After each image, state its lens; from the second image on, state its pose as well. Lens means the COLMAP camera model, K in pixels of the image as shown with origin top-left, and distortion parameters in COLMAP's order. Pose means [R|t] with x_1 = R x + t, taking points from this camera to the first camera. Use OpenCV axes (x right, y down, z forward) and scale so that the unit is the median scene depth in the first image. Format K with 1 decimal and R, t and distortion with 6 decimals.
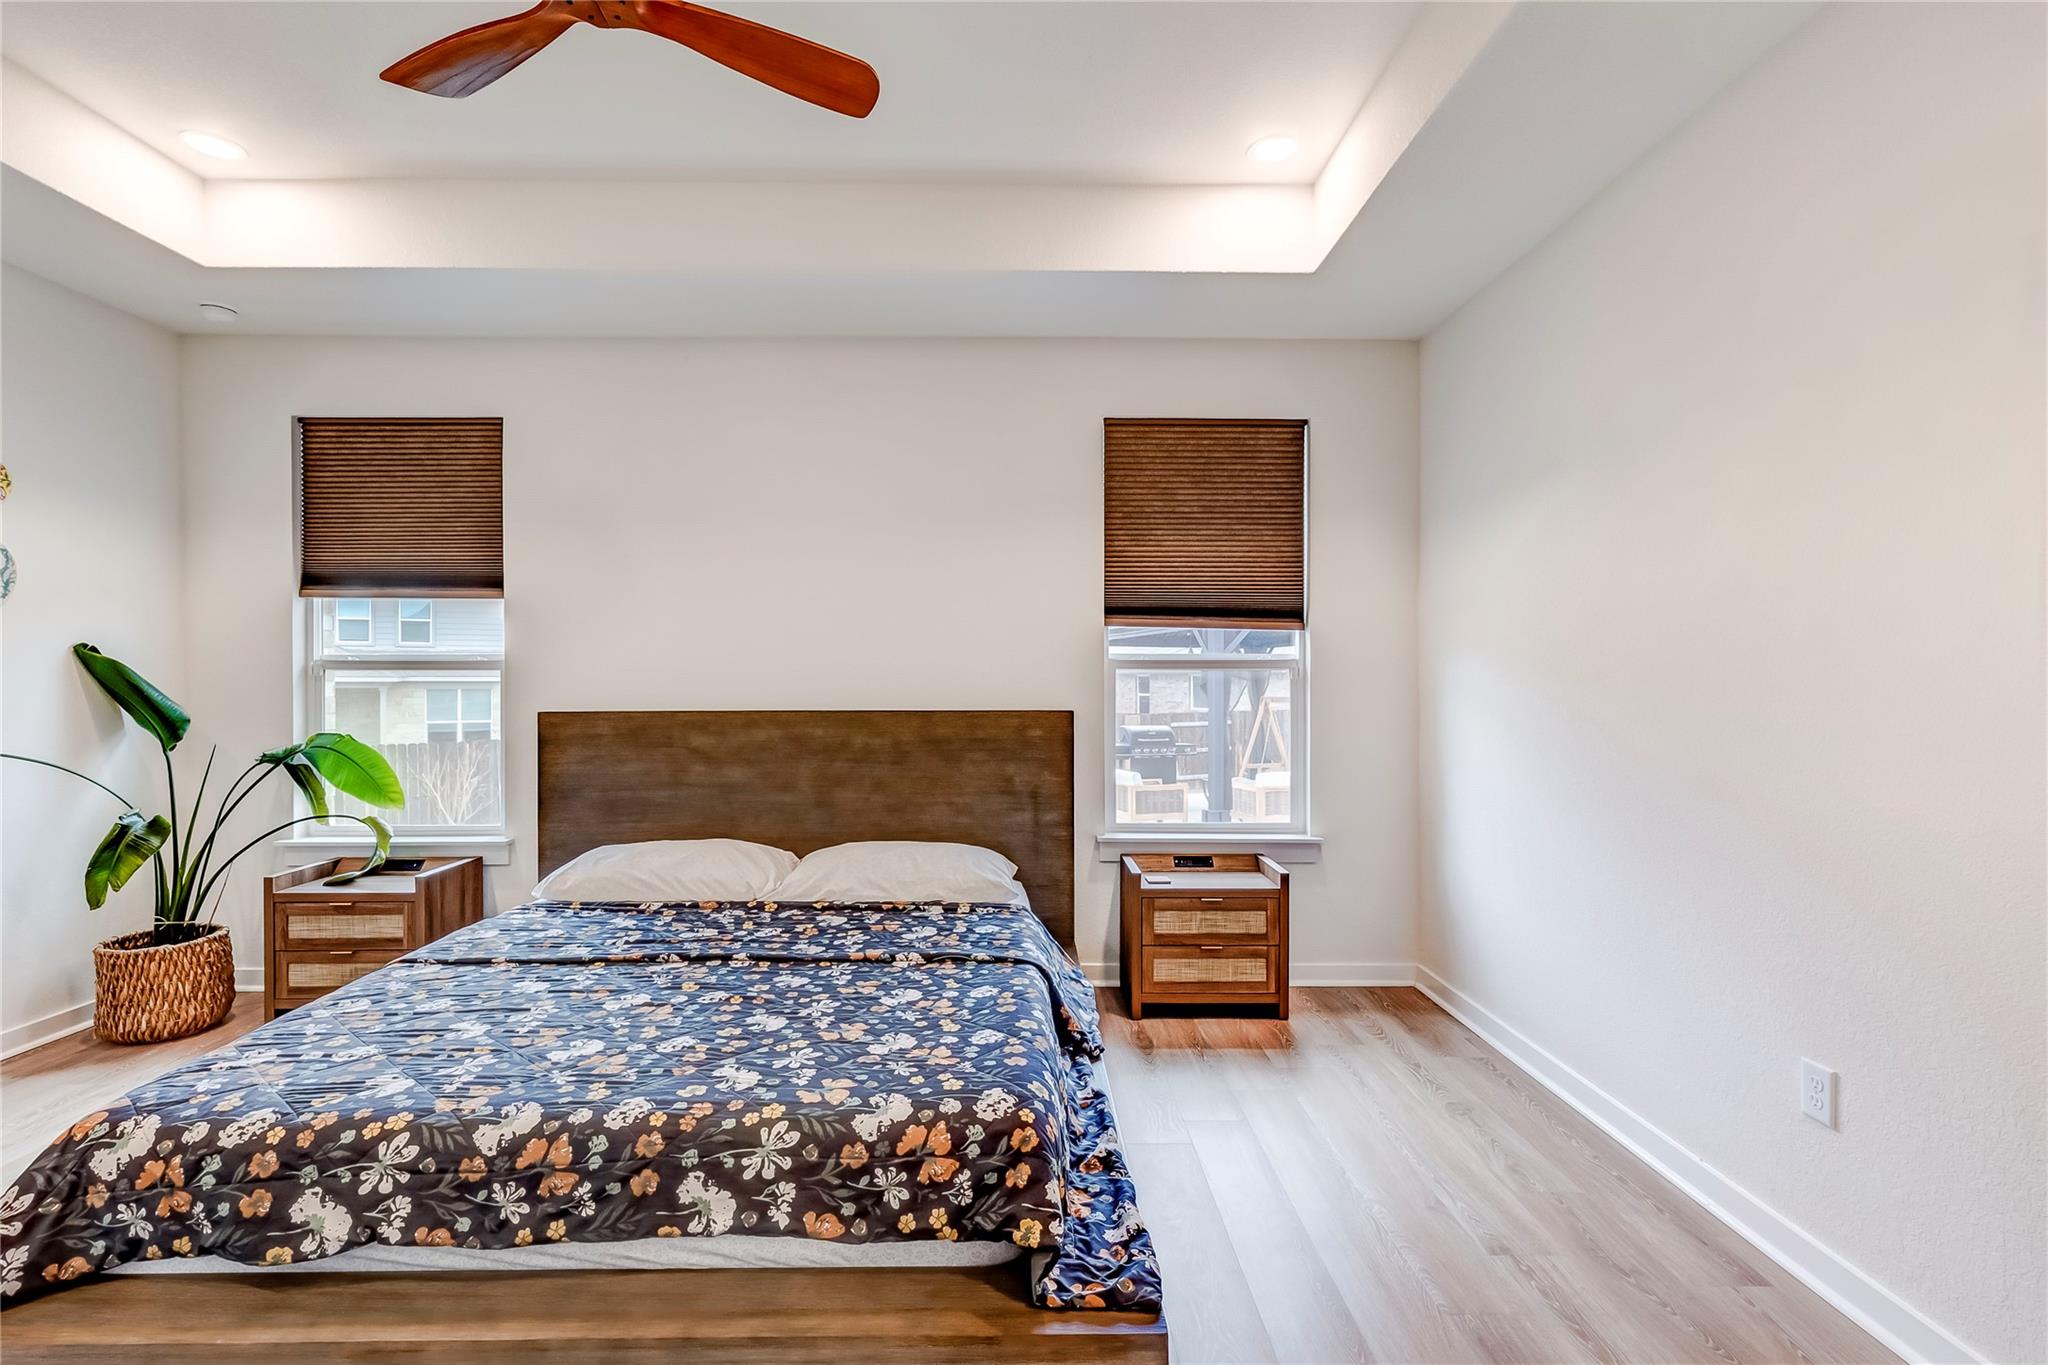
lens RADIAL K [[928.9, 0, 1020.0], [0, 928.9, 684.2], [0, 0, 1]] dist [0.004352, 0.000155]
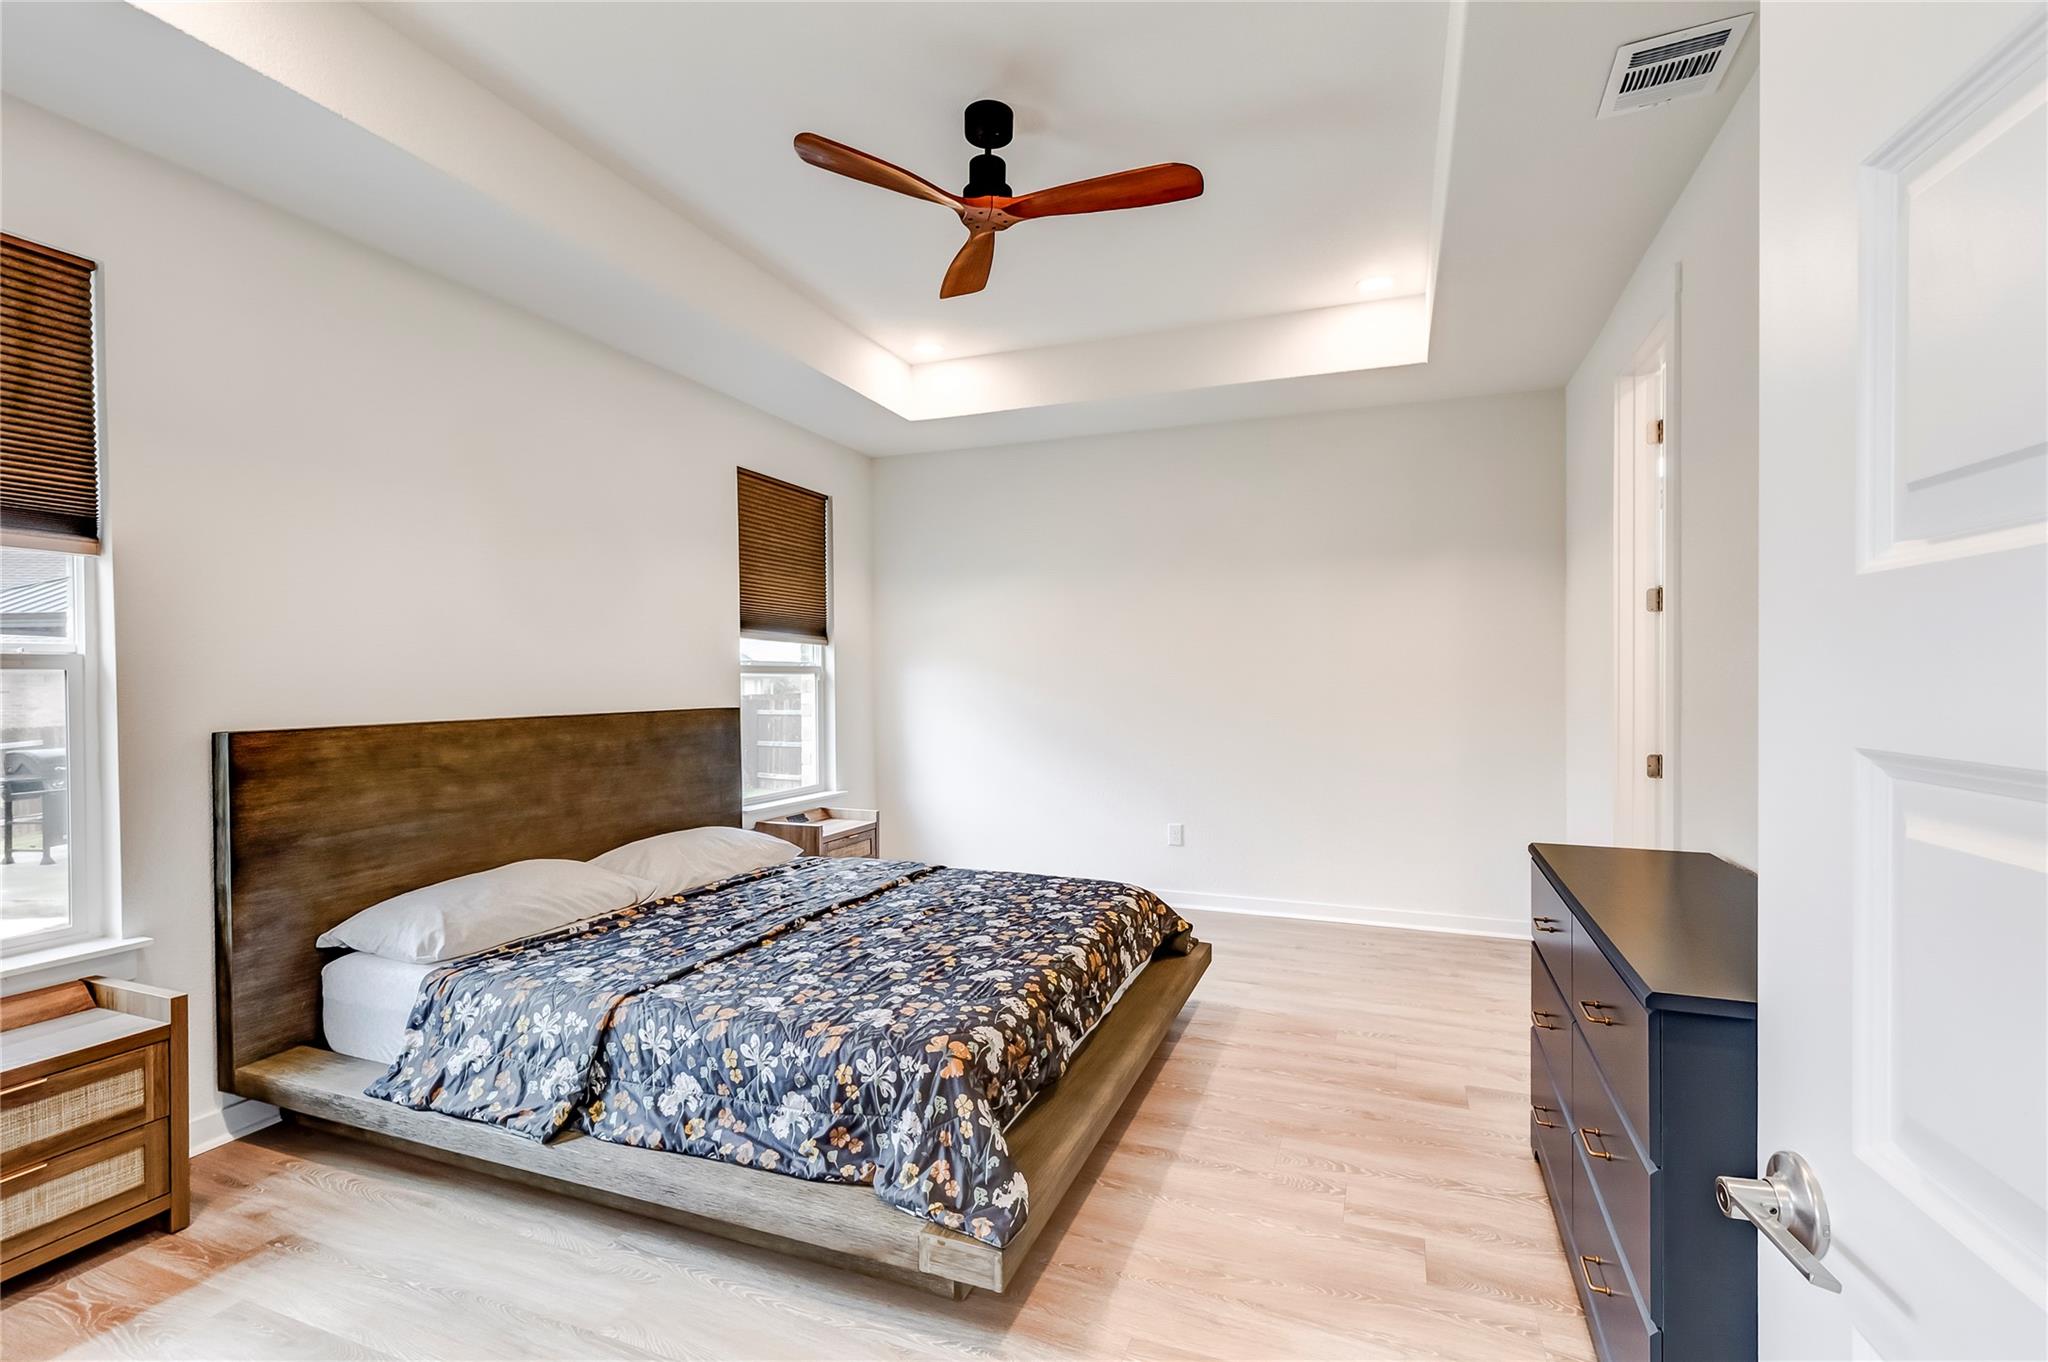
lens RADIAL K [[928.9, 0, 1021.0], [0, 928.9, 678.0], [0, 0, 1]] dist [0.004352, 0.000155]
pose [[0.378745, -0.000283, 0.925501, -0.926460], [0.006822, 0.999974, -0.002487, -0.004538], [-0.925476, 0.007256, 0.378737, 0.206055]]
